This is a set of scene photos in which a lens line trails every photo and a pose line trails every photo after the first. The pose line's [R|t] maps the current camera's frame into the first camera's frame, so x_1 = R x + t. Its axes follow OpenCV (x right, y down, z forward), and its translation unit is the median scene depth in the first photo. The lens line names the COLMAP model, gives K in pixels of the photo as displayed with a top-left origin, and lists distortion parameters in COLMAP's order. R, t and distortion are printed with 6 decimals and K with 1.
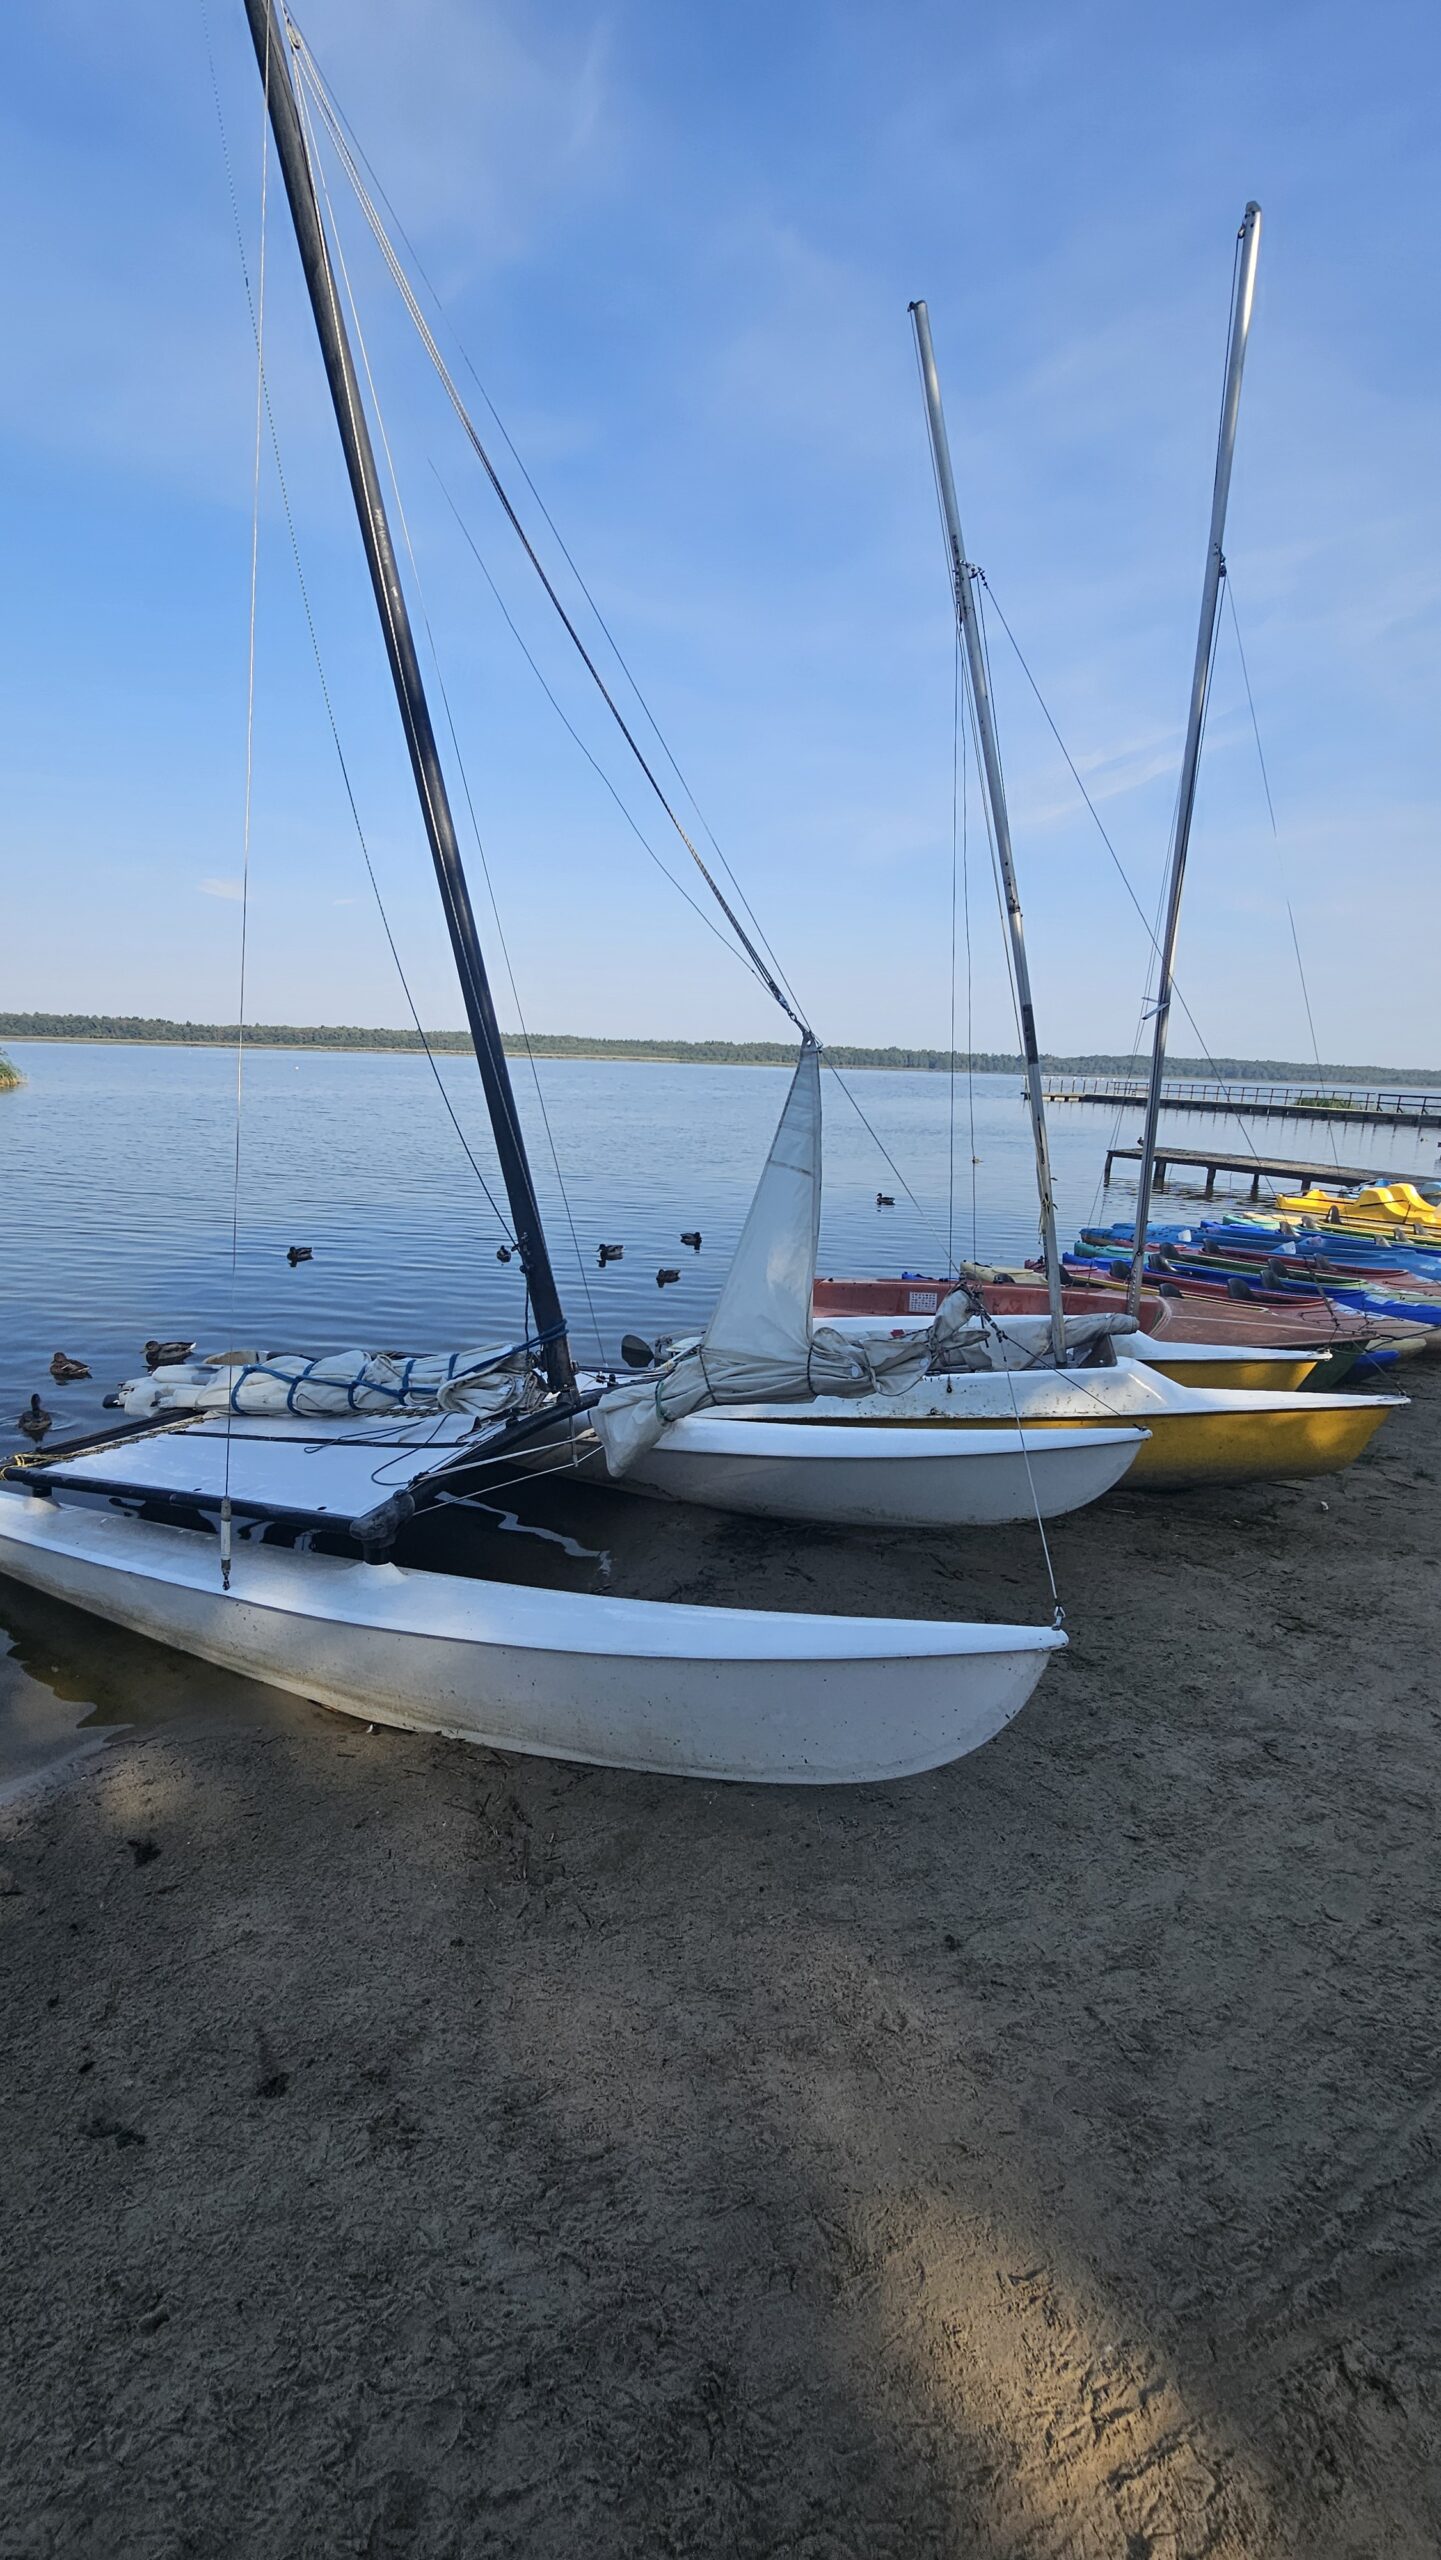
lens RADIAL K [[1068.4, 0, 722.8], [0, 1068.4, 1282.1], [0, 0, 1]] dist [-0.001895, 0.001076]
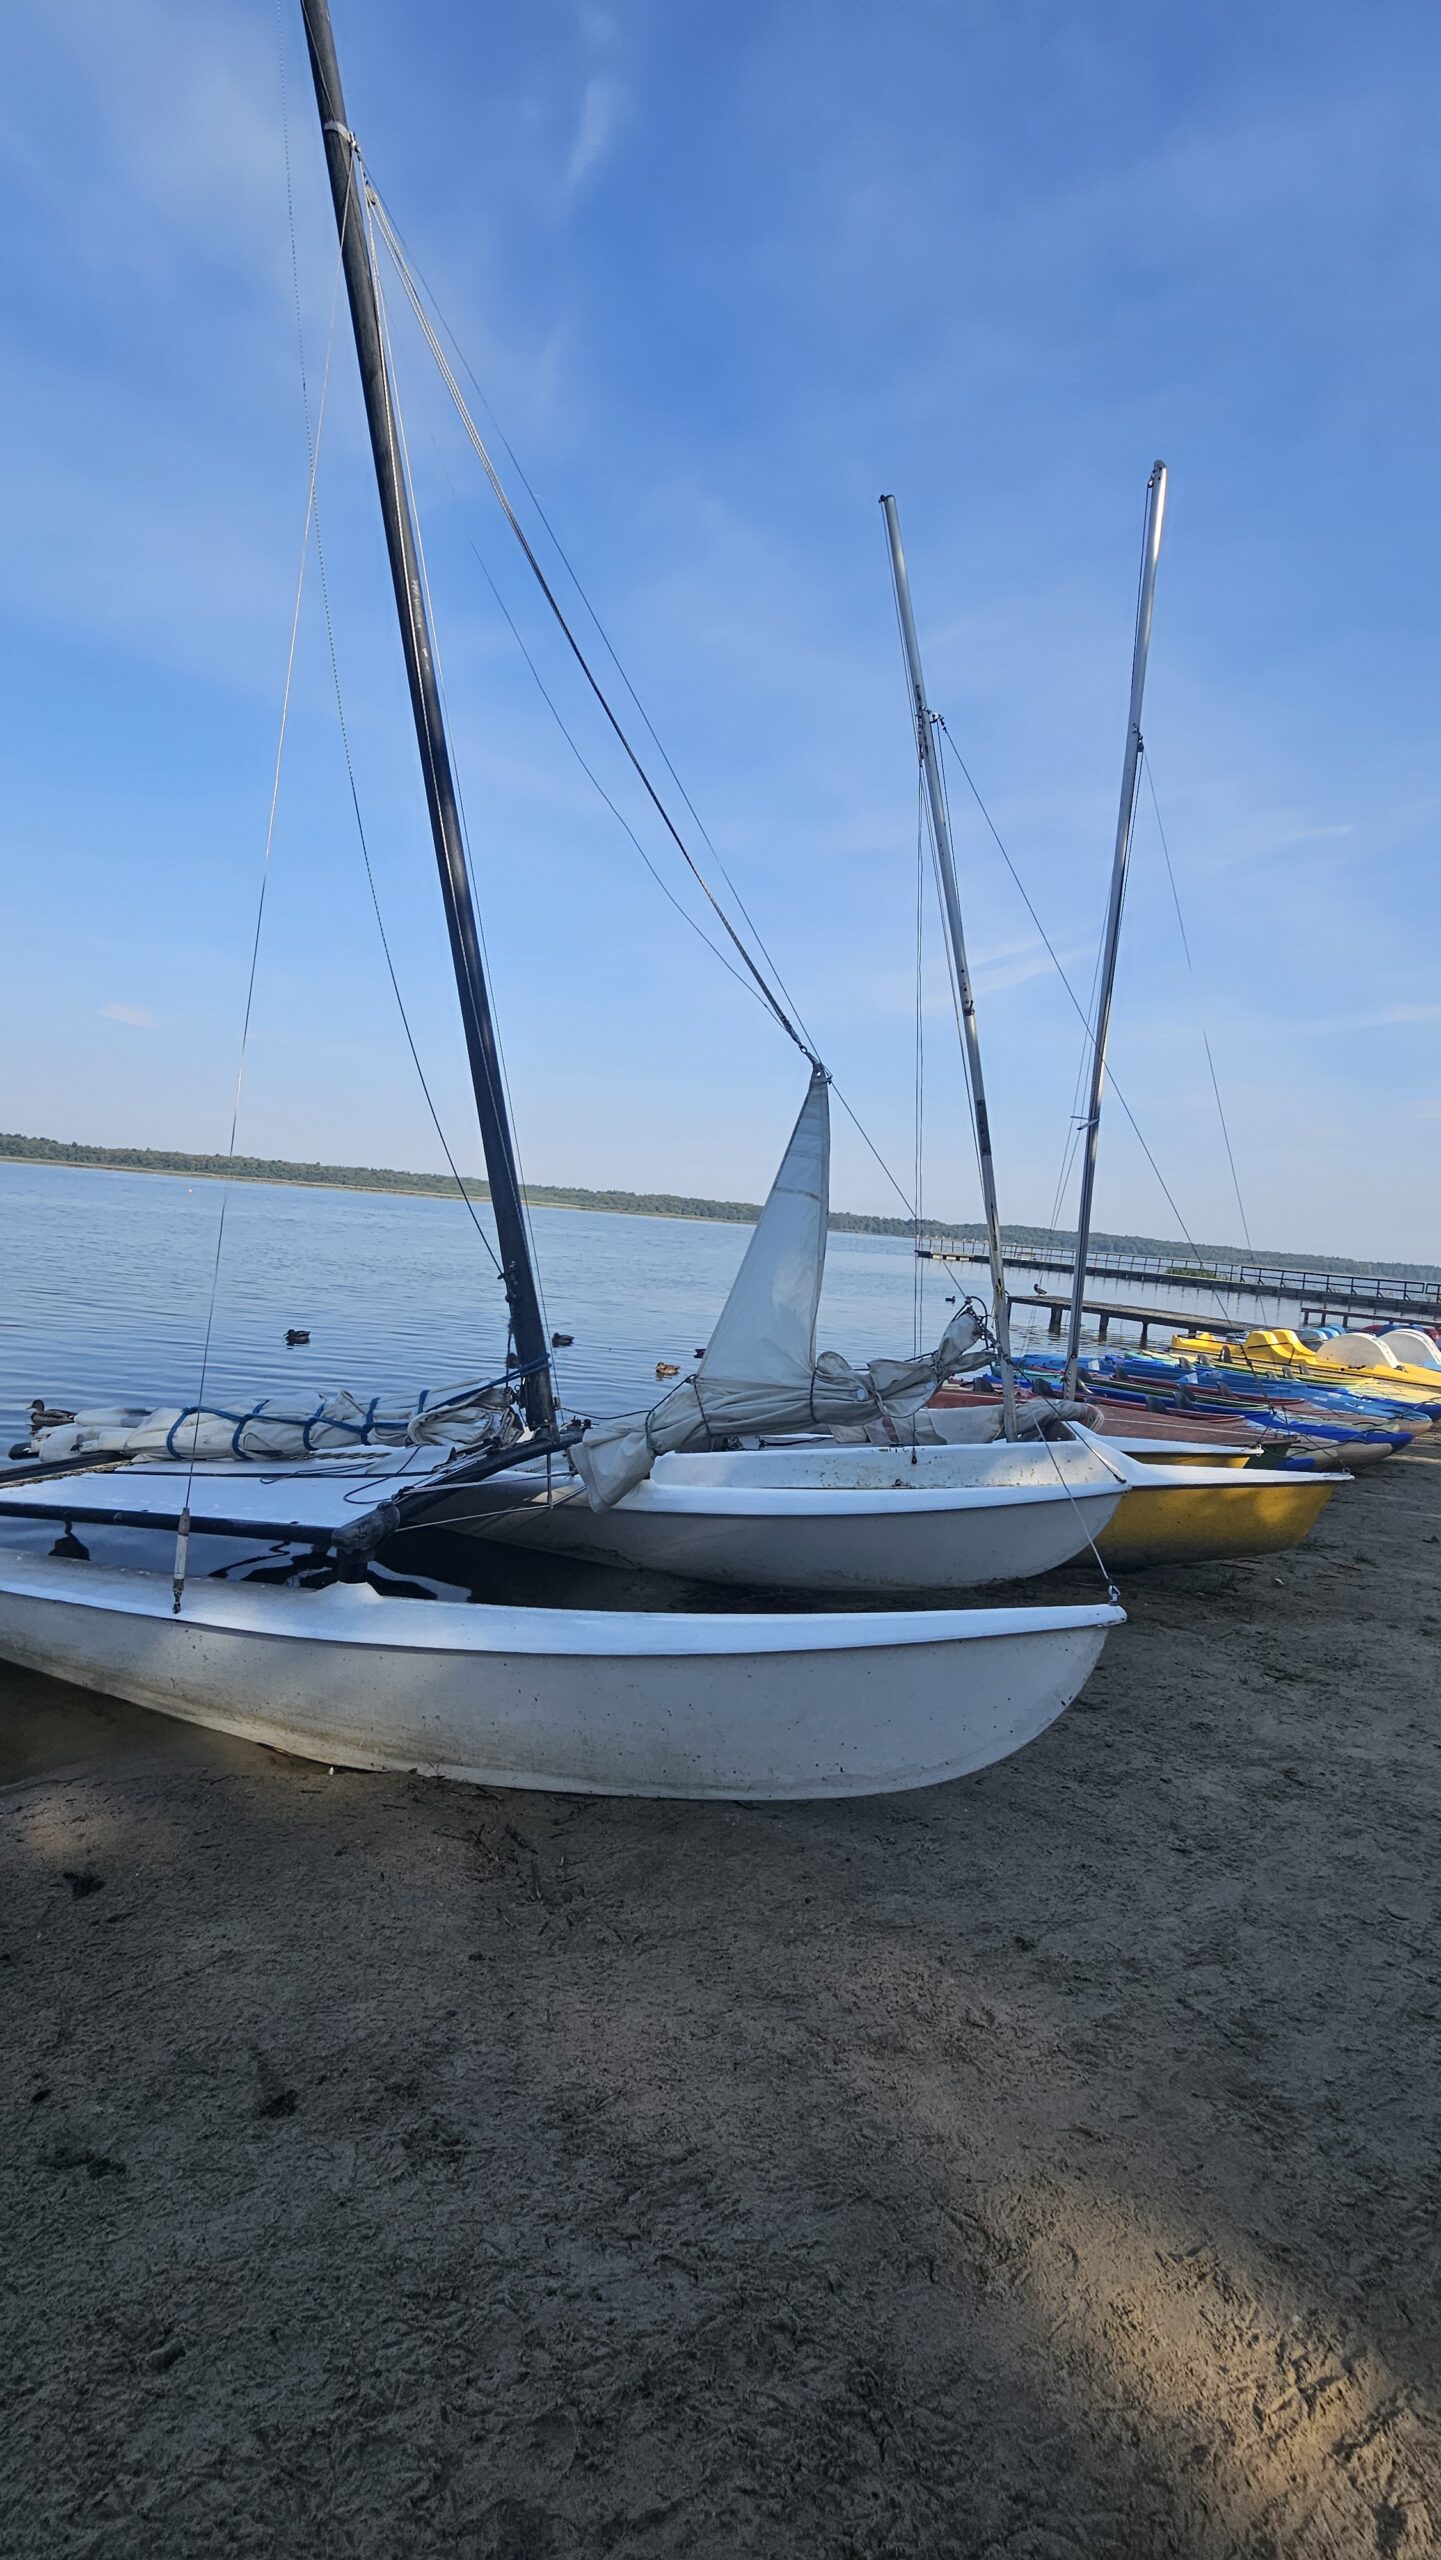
lens RADIAL K [[1068.4, 0, 722.7], [0, 1068.4, 1280.6], [0, 0, 1]] dist [-0.001895, 0.001076]
pose [[0.994128, 0.043388, 0.099128, -0.142220], [-0.028563, 0.988819, -0.146358, 0.171167], [-0.104370, 0.142667, 0.984253, 0.030698]]
